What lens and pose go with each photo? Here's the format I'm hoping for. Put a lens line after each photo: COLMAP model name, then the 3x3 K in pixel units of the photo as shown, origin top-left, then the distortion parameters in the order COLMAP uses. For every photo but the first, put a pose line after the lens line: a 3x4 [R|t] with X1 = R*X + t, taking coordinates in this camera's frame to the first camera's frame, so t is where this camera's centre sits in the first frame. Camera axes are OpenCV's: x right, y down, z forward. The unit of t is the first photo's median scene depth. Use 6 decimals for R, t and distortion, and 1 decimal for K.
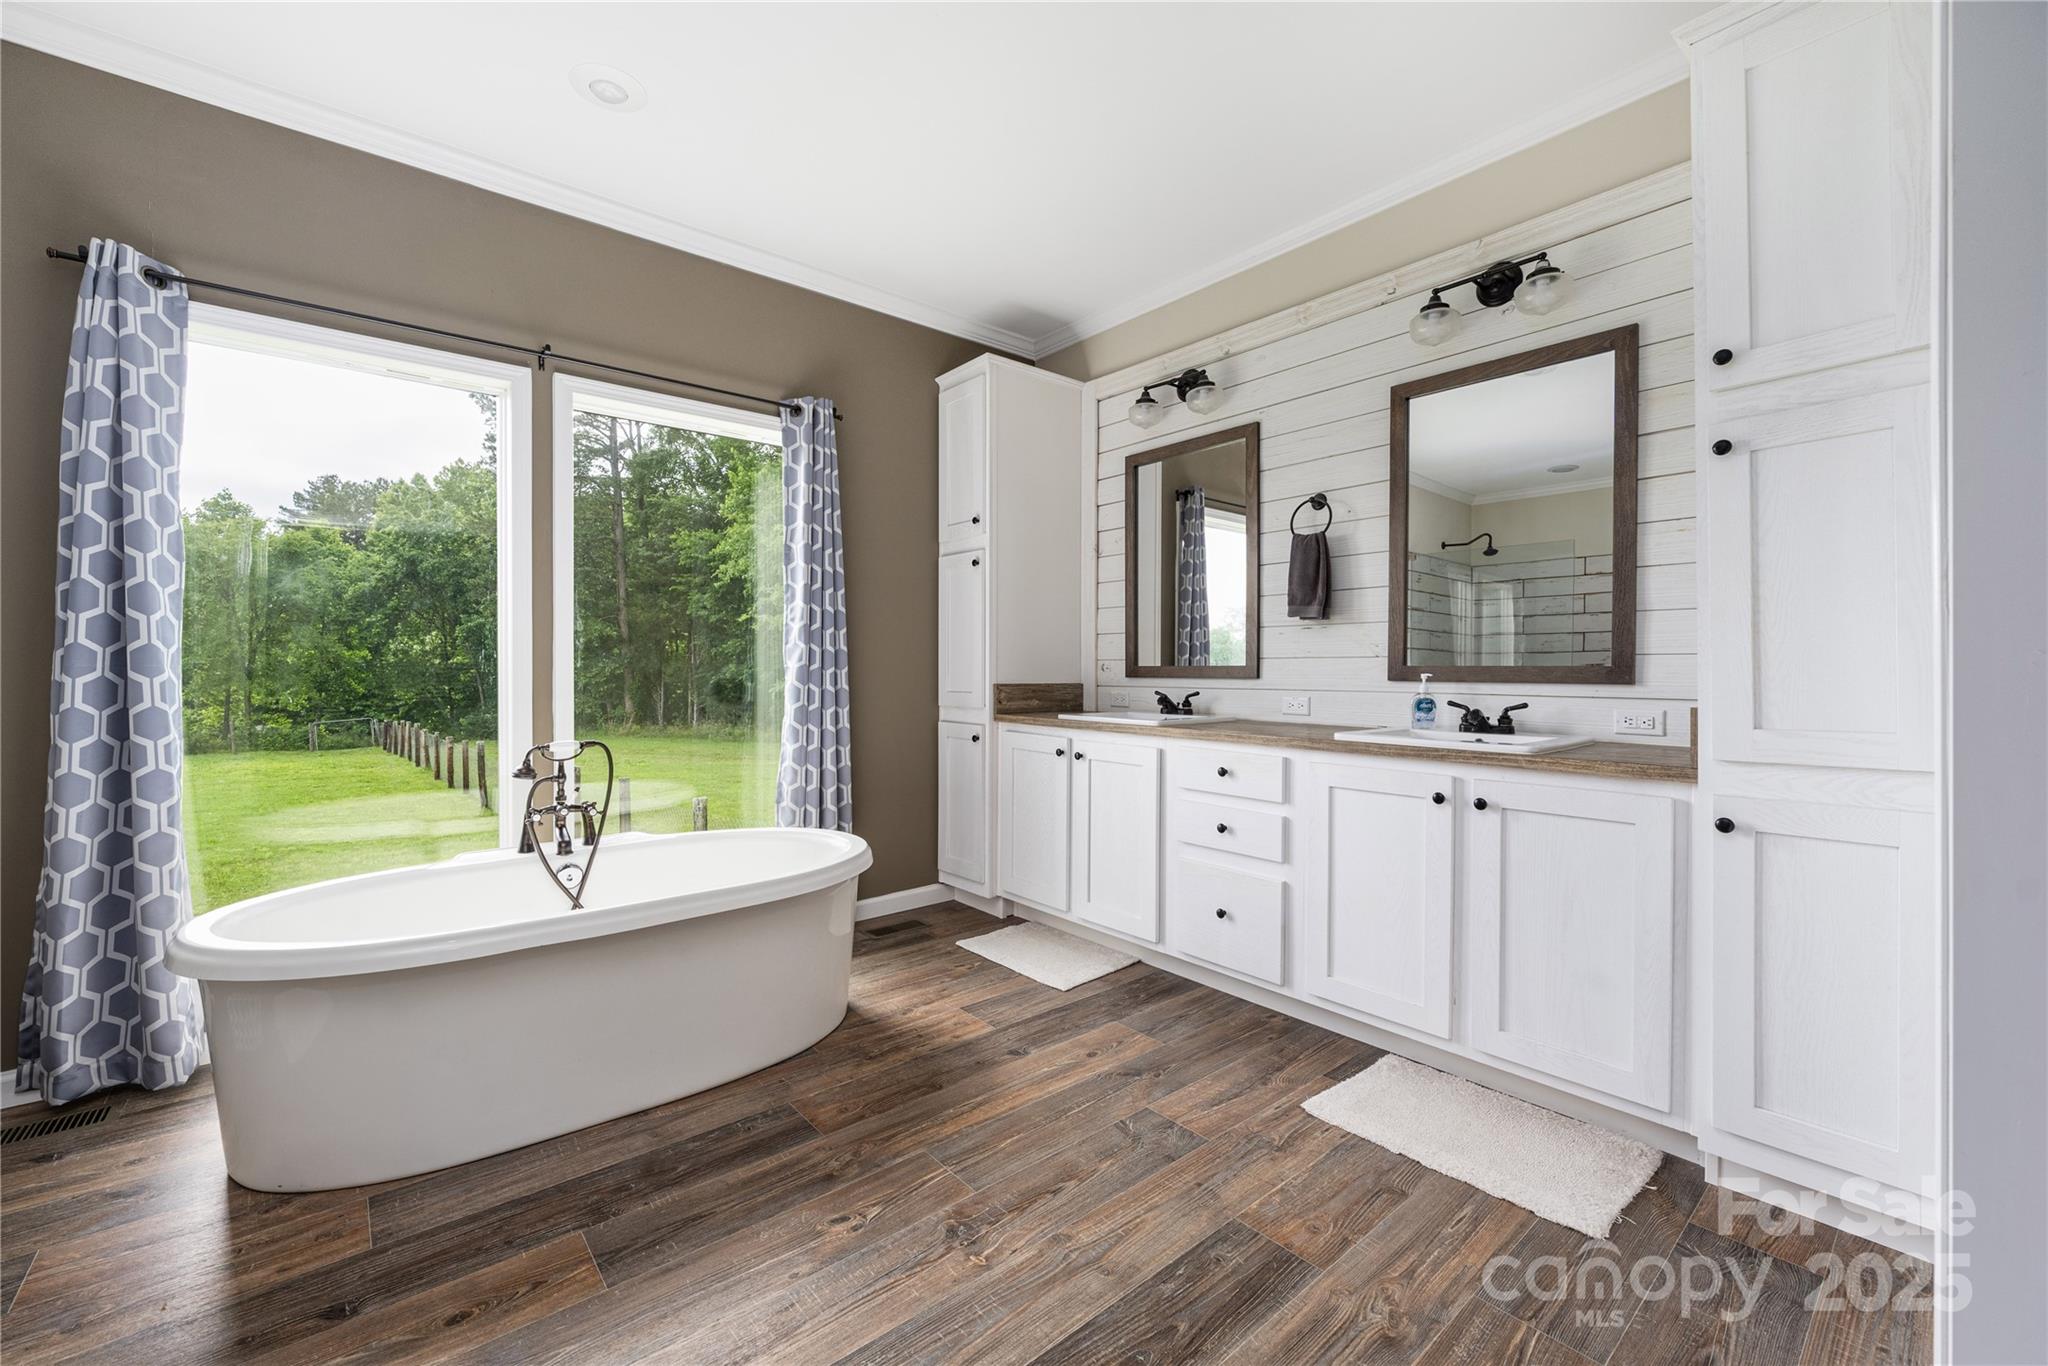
lens RADIAL K [[829.3, 0, 1024.0], [0, 829.3, 683.0], [0, 0, 1]] dist [-0.008150, 0.000608]
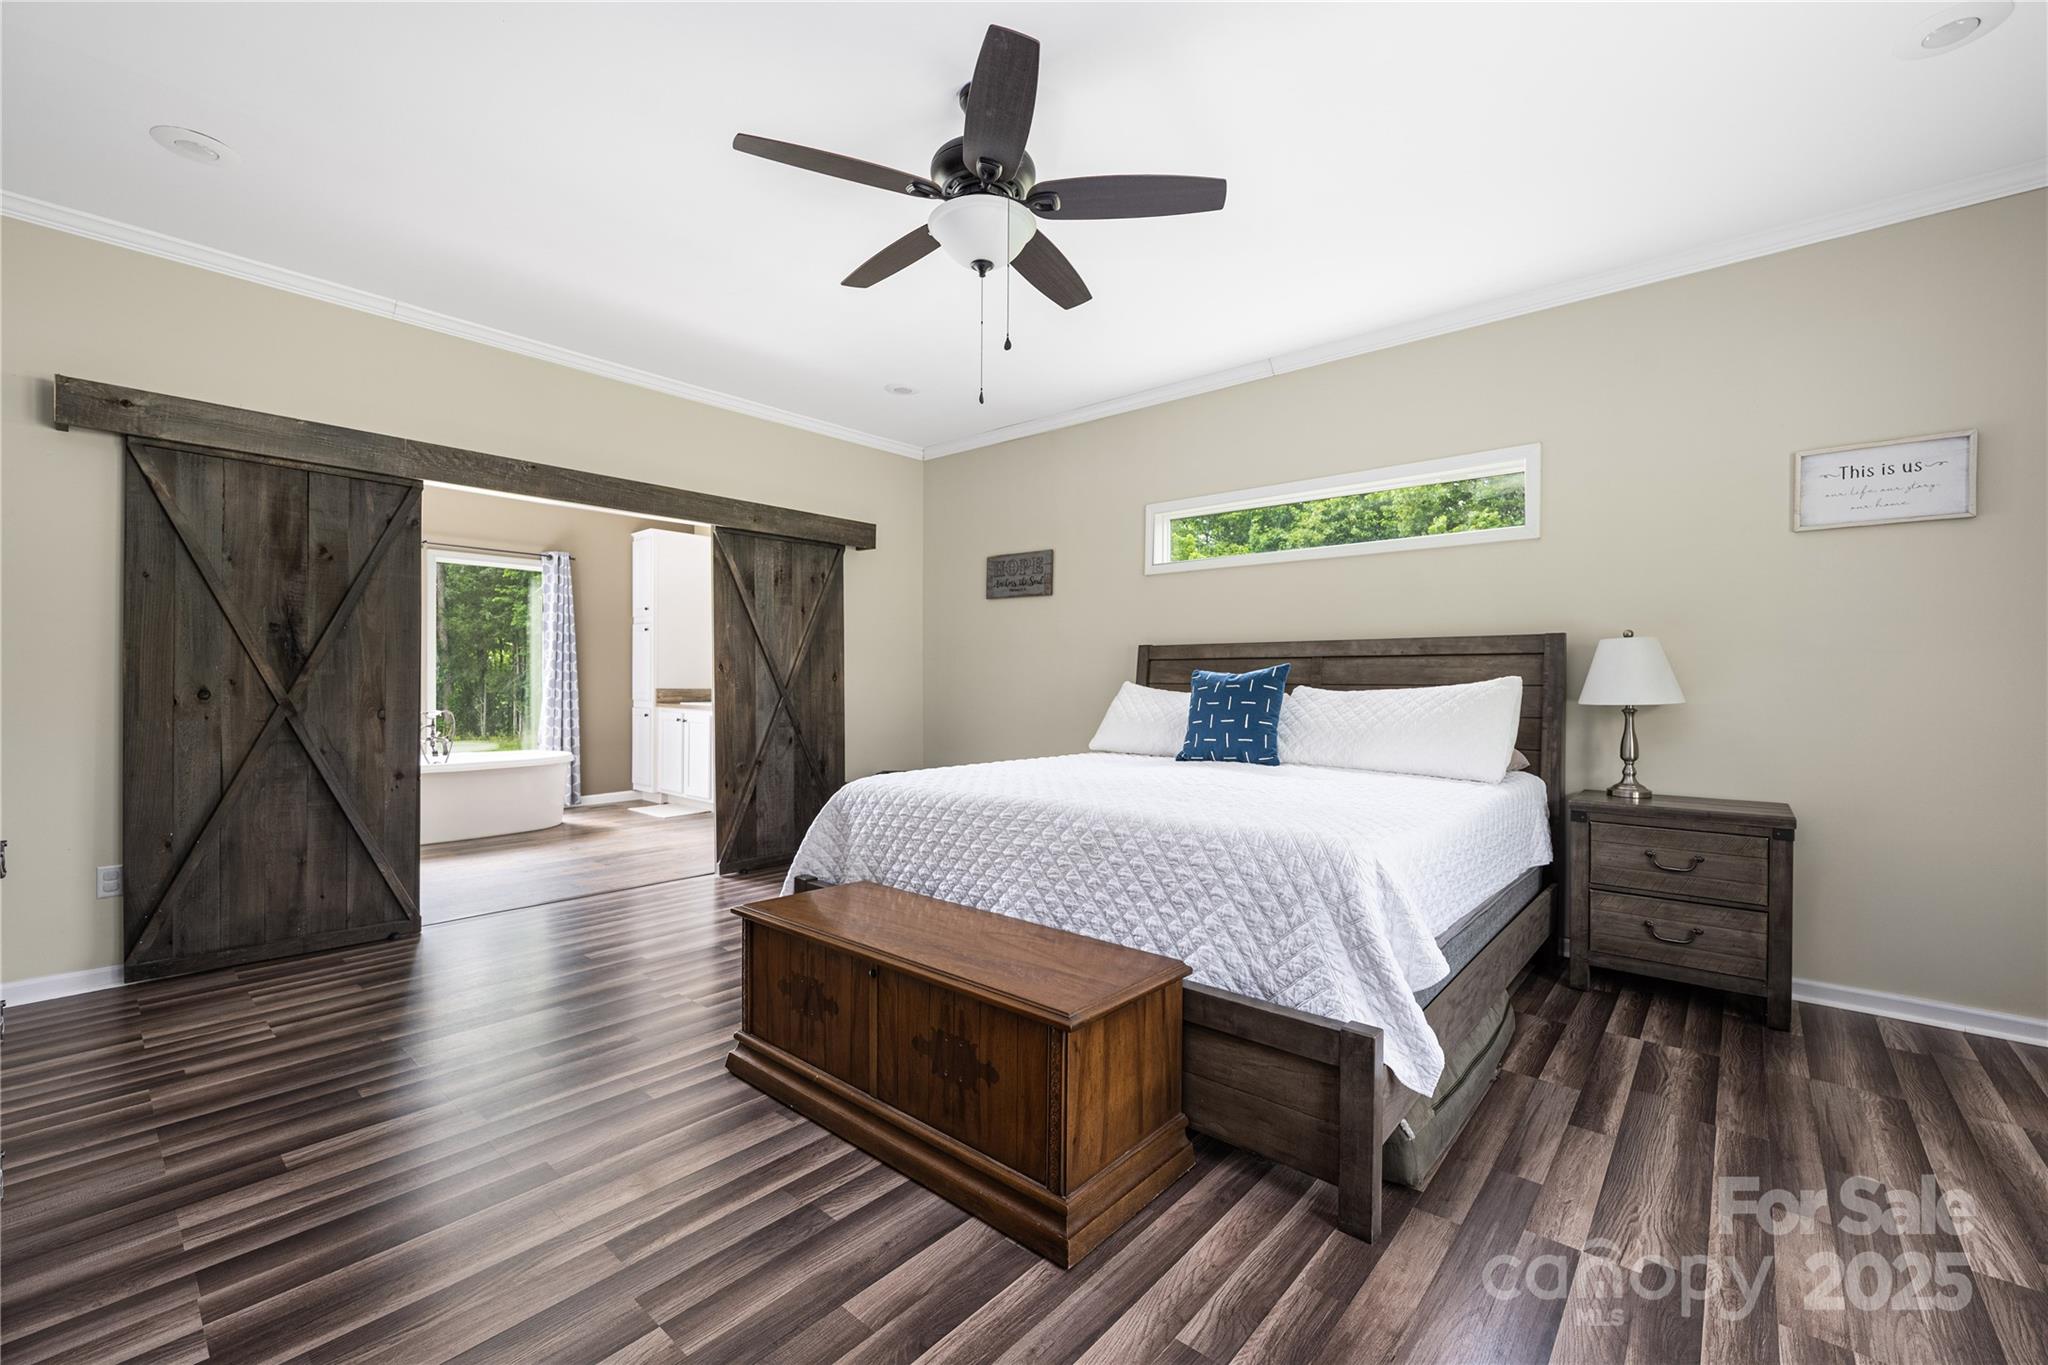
lens RADIAL K [[820.0, 0, 1016.8], [0, 820.0, 691.6], [0, 0, 1]] dist [-0.010461, 0.000041]
pose [[0.986398, 0.002206, 0.164358, 0.784924], [-0.001426, 0.999987, -0.004866, 0.026327], [-0.164366, 0.004566, 0.986389, -1.752045]]
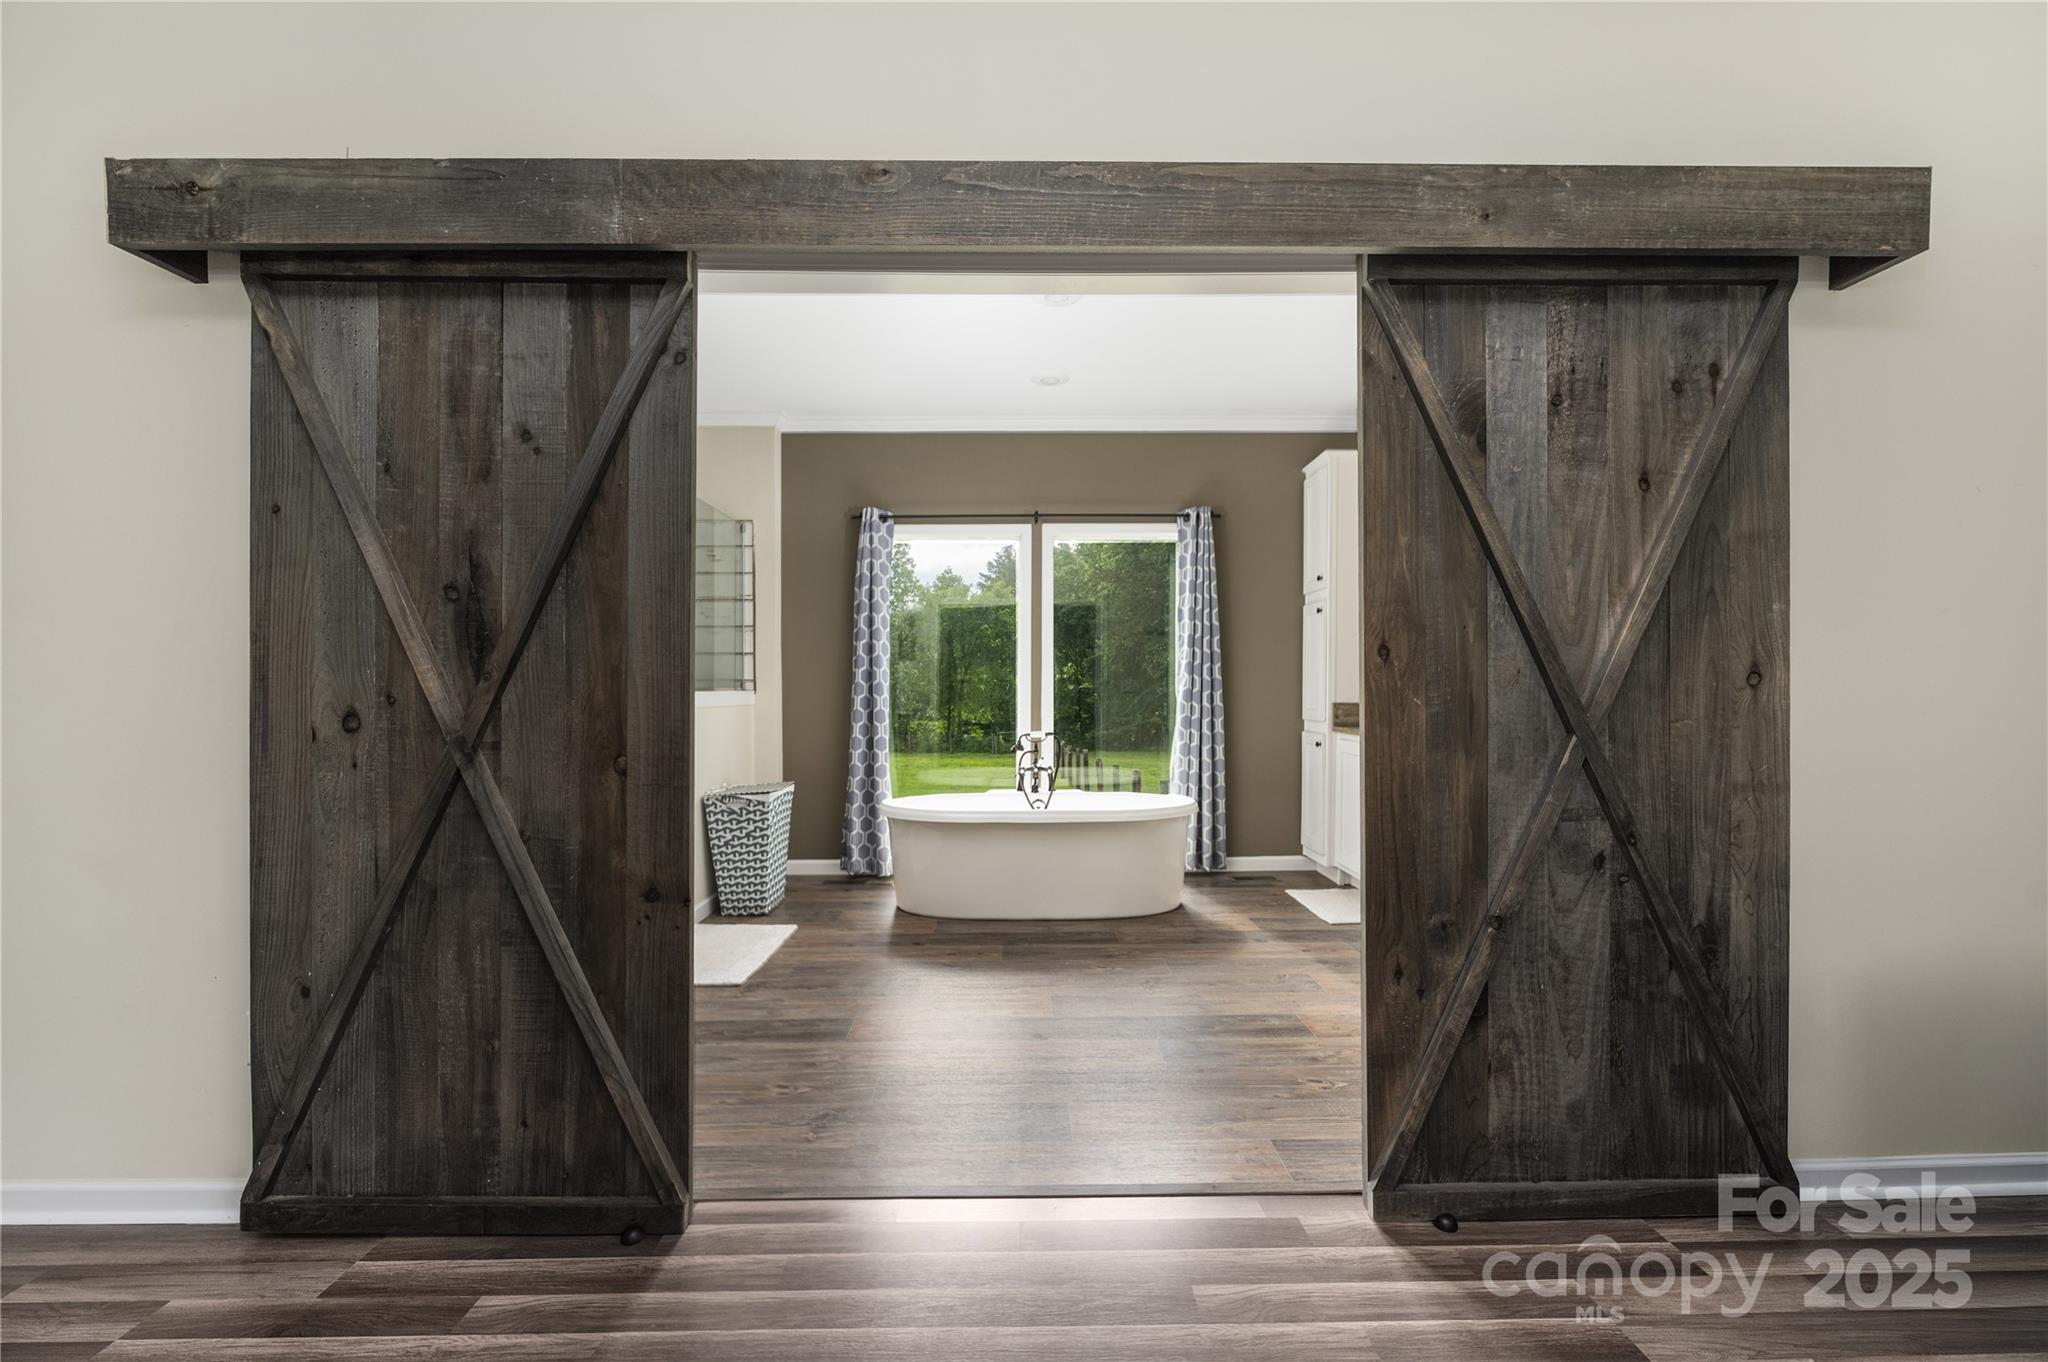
lens RADIAL K [[828.5, 0, 1023.9], [0, 828.5, 705.7], [0, 0, 1]] dist [-0.007831, 0.000231]
pose [[0.776531, 0.008425, -0.630023, 0.622164], [-0.007228, 0.999964, 0.004464, 0.005552], [0.630038, 0.001087, 0.776564, -0.477176]]
